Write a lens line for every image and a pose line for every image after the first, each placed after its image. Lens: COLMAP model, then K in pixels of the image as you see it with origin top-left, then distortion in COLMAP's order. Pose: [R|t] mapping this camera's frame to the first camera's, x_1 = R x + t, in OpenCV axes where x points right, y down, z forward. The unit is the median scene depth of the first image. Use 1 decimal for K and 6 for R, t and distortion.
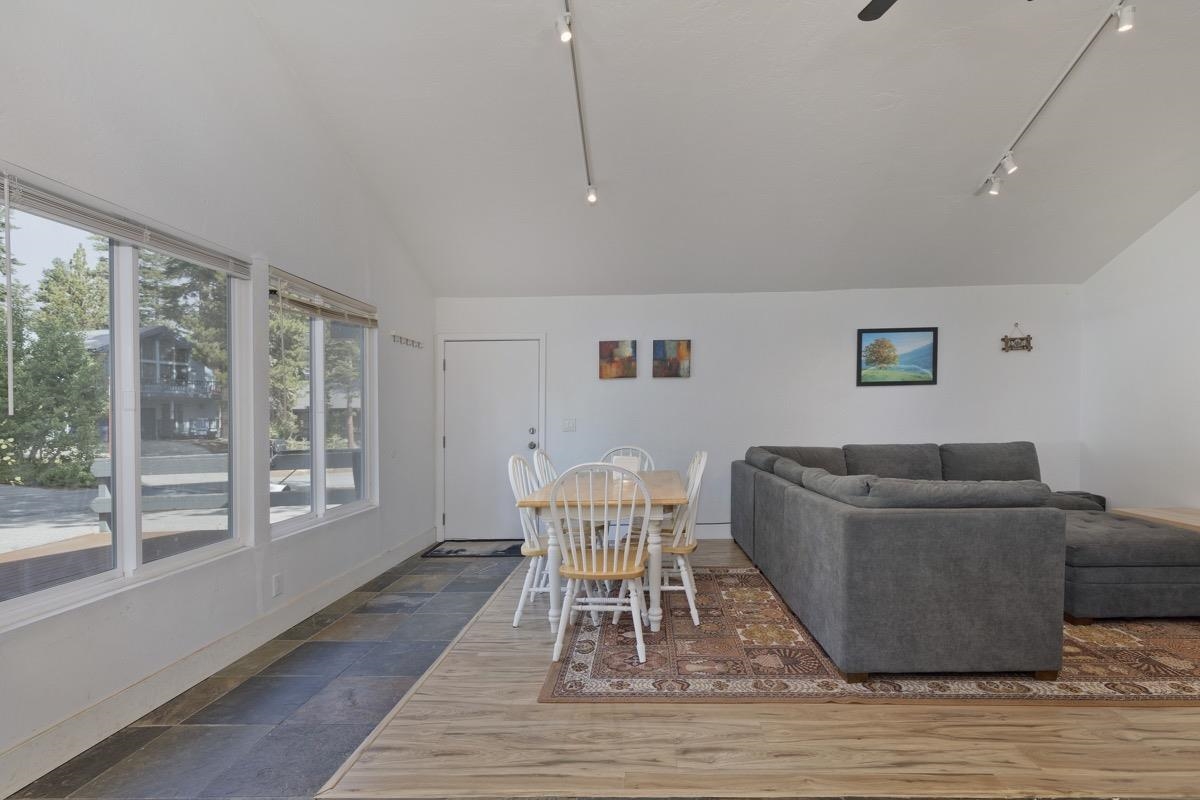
lens RADIAL K [[547.7, 0, 645.0], [0, 547.7, 429.3], [0, 0, 1]] dist [0.006922, -0.000537]
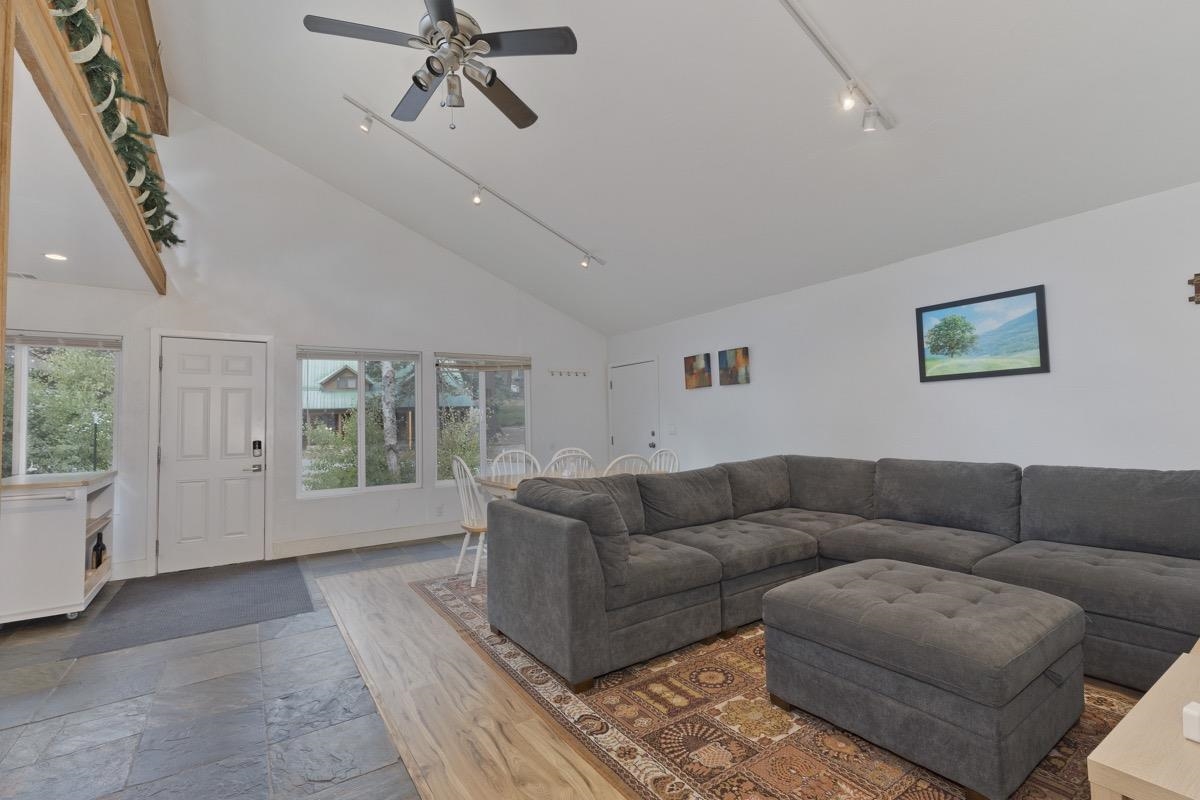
lens RADIAL K [[537.3, 0, 607.5], [0, 537.3, 398.6], [0, 0, 1]] dist [0.007226, -0.000212]
pose [[0.574230, -0.035691, -0.817916, 1.107968], [-0.005539, 0.998857, -0.047475, -0.026869], [0.818675, 0.031792, 0.573376, 0.319378]]
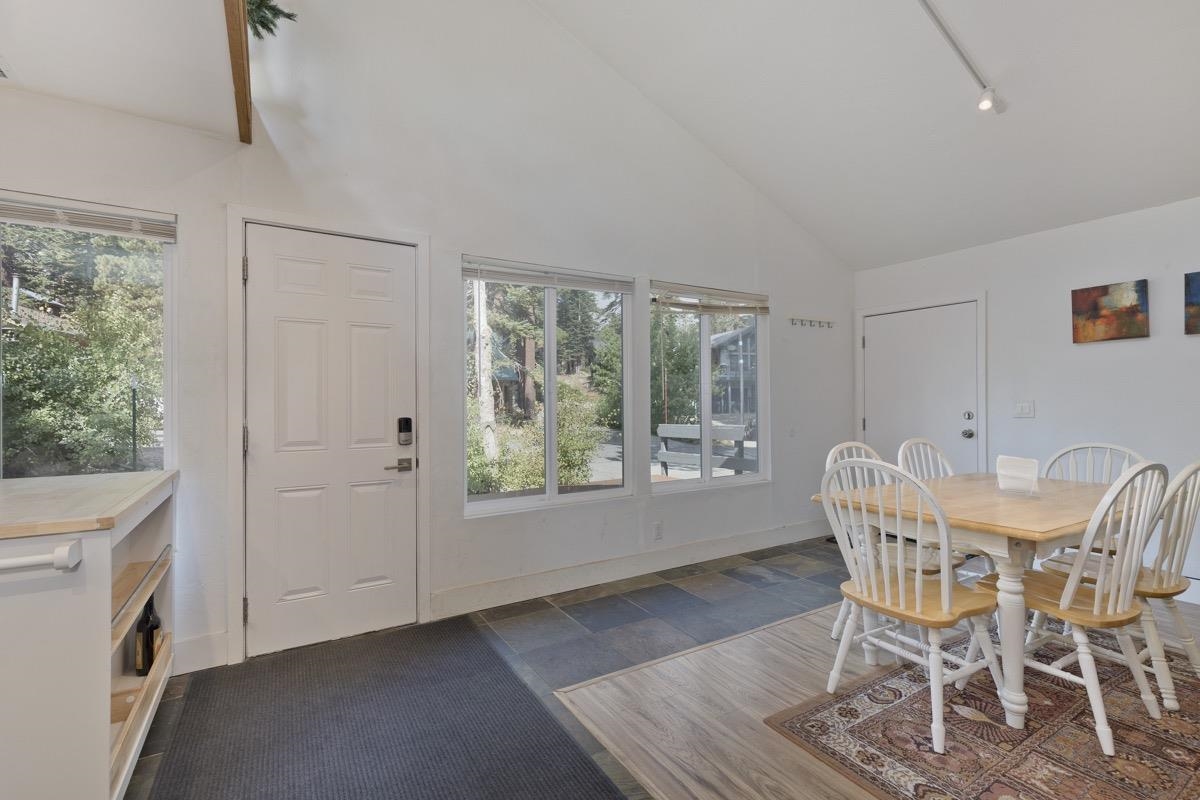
lens RADIAL K [[537.3, 0, 607.5], [0, 537.3, 398.6], [0, 0, 1]] dist [0.007226, -0.000212]
pose [[0.540931, 0.006921, -0.841038, 0.258452], [-0.022077, 0.999738, -0.005972, -0.008432], [0.840777, 0.021798, 0.540942, 0.199161]]
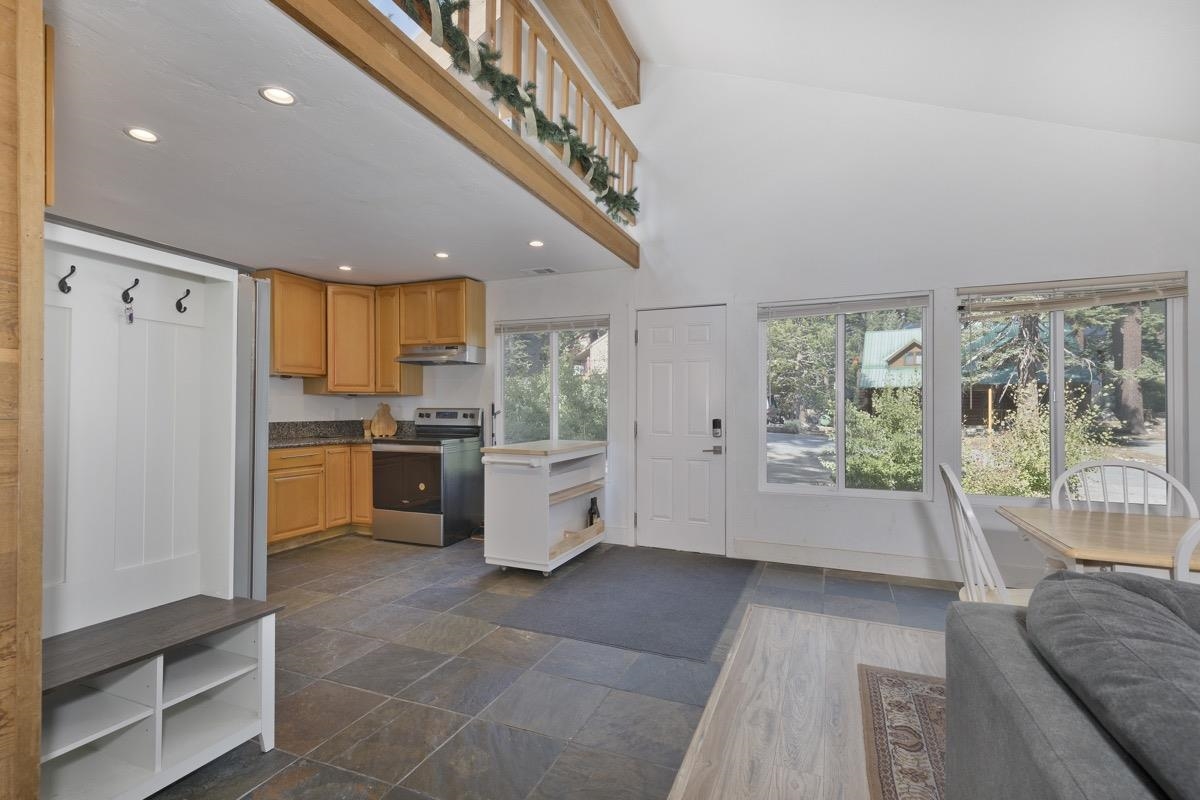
lens RADIAL K [[542.5, 0, 600.0], [0, 542.5, 400.0], [0, 0, 1]] dist [0.012588, 0.000097]
pose [[-0.374403, -0.001683, -0.927265, 0.670592], [-0.019146, 0.999799, 0.005916, -0.023305], [0.927068, 0.019968, -0.374360, 0.598551]]
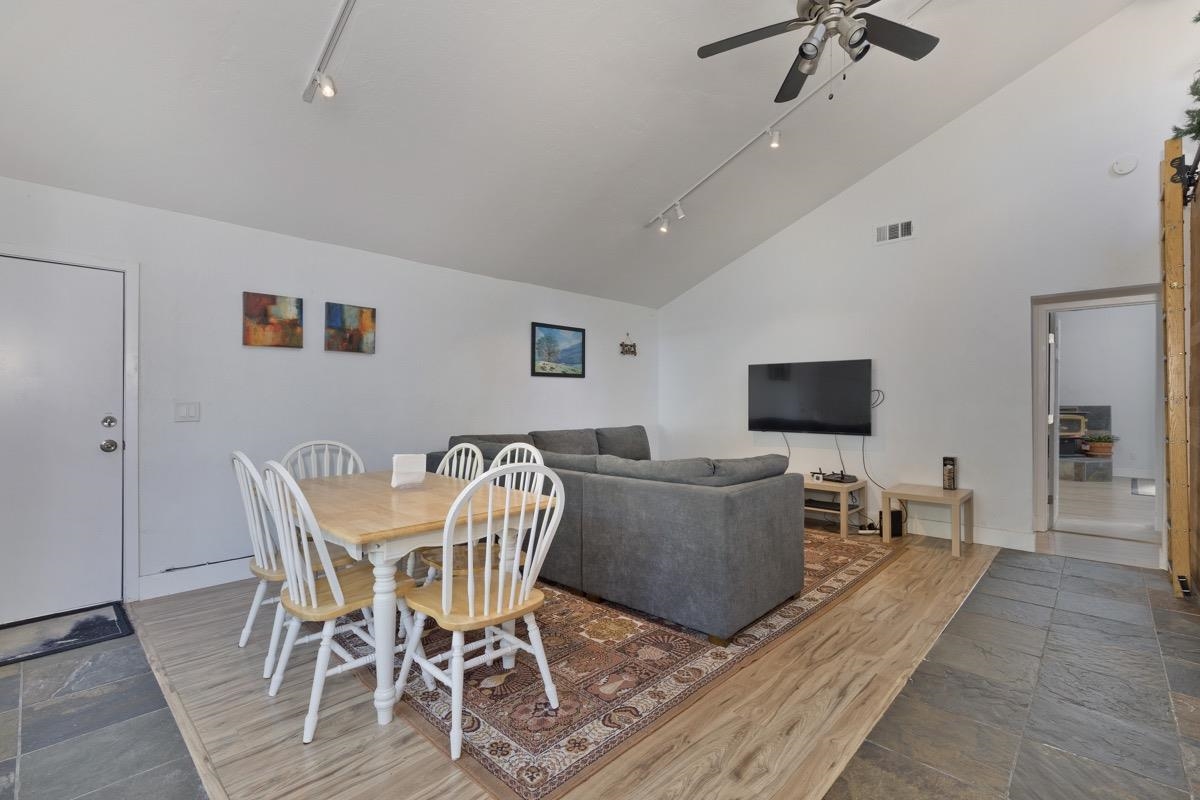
lens RADIAL K [[531.0, 0, 602.4], [0, 531.0, 409.3], [0, 0, 1]] dist [0.007524, -0.000163]
pose [[0.675718, 0.005834, 0.737137, -0.404155], [0.003019, 0.999938, -0.010681, -0.004114], [-0.737154, 0.009443, 0.675659, 0.311979]]
